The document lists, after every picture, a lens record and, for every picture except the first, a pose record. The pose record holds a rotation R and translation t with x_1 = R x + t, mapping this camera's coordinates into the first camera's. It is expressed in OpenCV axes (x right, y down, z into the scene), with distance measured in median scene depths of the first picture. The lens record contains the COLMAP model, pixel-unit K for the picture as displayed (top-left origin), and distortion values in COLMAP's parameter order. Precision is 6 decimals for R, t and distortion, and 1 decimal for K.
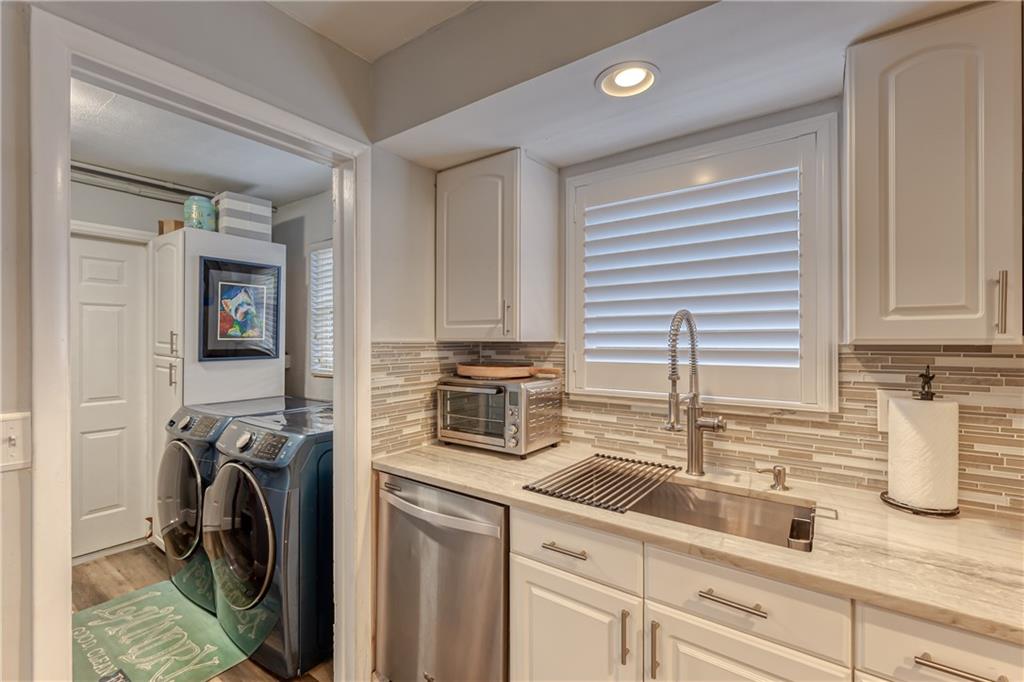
lens RADIAL K [[442.0, 0, 514.0], [0, 442.0, 340.7], [0, 0, 1]] dist [0.002498, -0.000420]
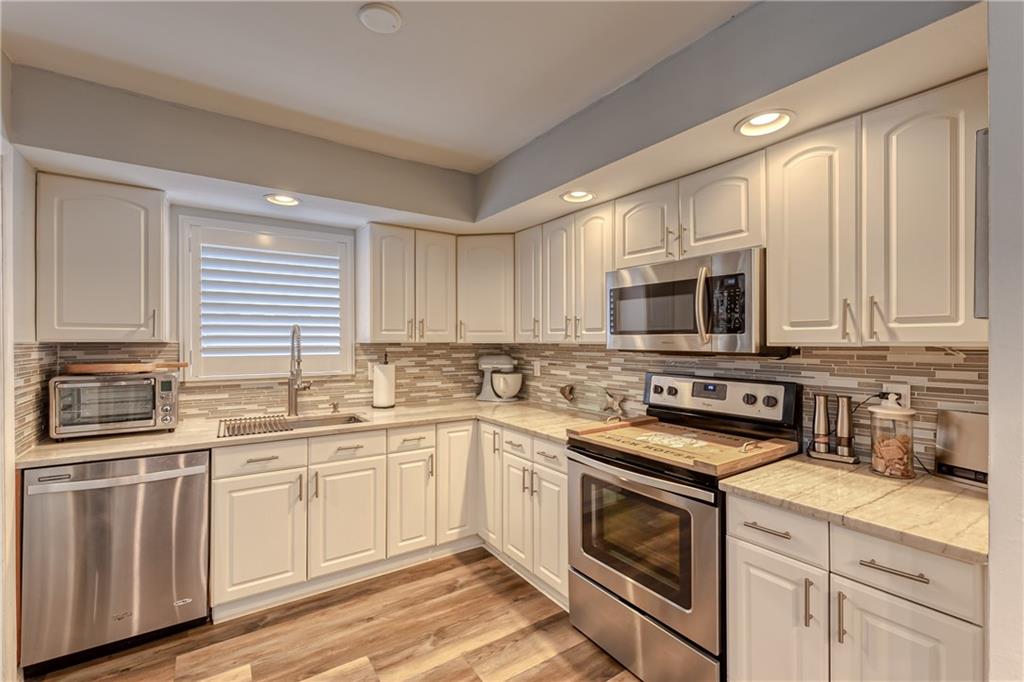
lens RADIAL K [[442.0, 0, 509.0], [0, 442.0, 343.0], [0, 0, 1]] dist [0.002498, -0.000420]
pose [[0.347471, -0.003727, 0.937683, -1.033368], [0.001021, 0.999993, 0.003596, 0.000832], [-0.937690, -0.000292, 0.347472, -0.471021]]
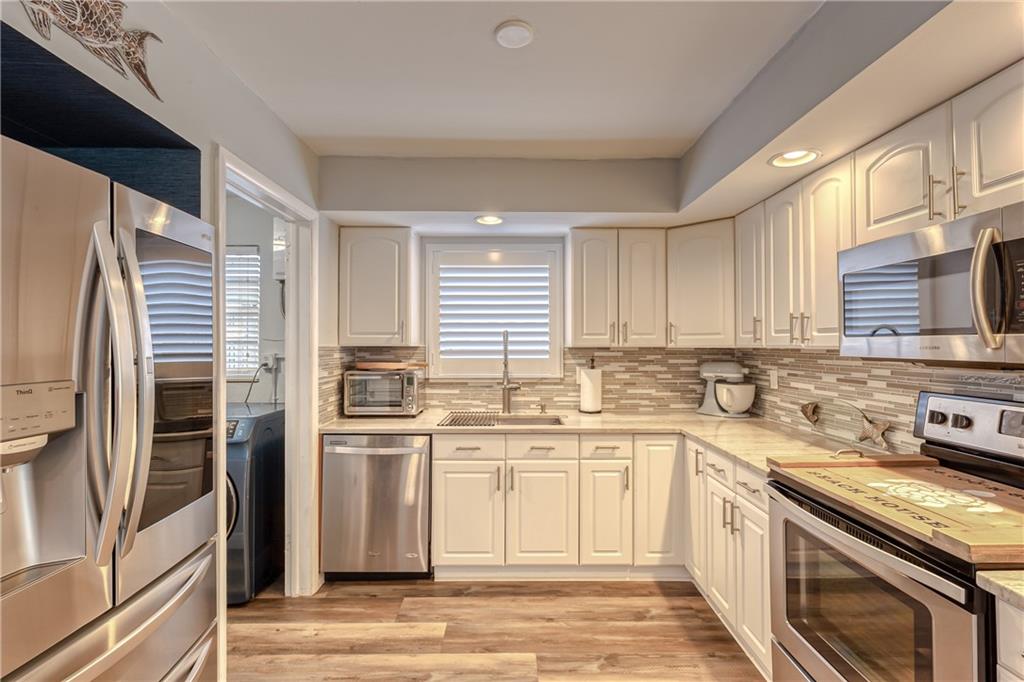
lens RADIAL K [[455.6, 0, 516.5], [0, 455.6, 341.2], [0, 0, 1]] dist [-0.001272, 0.000555]
pose [[0.802709, 0.005694, 0.596344, -0.822464], [0.000591, 0.999946, -0.010344, 0.001306], [-0.596371, 0.008655, 0.802662, -0.705438]]
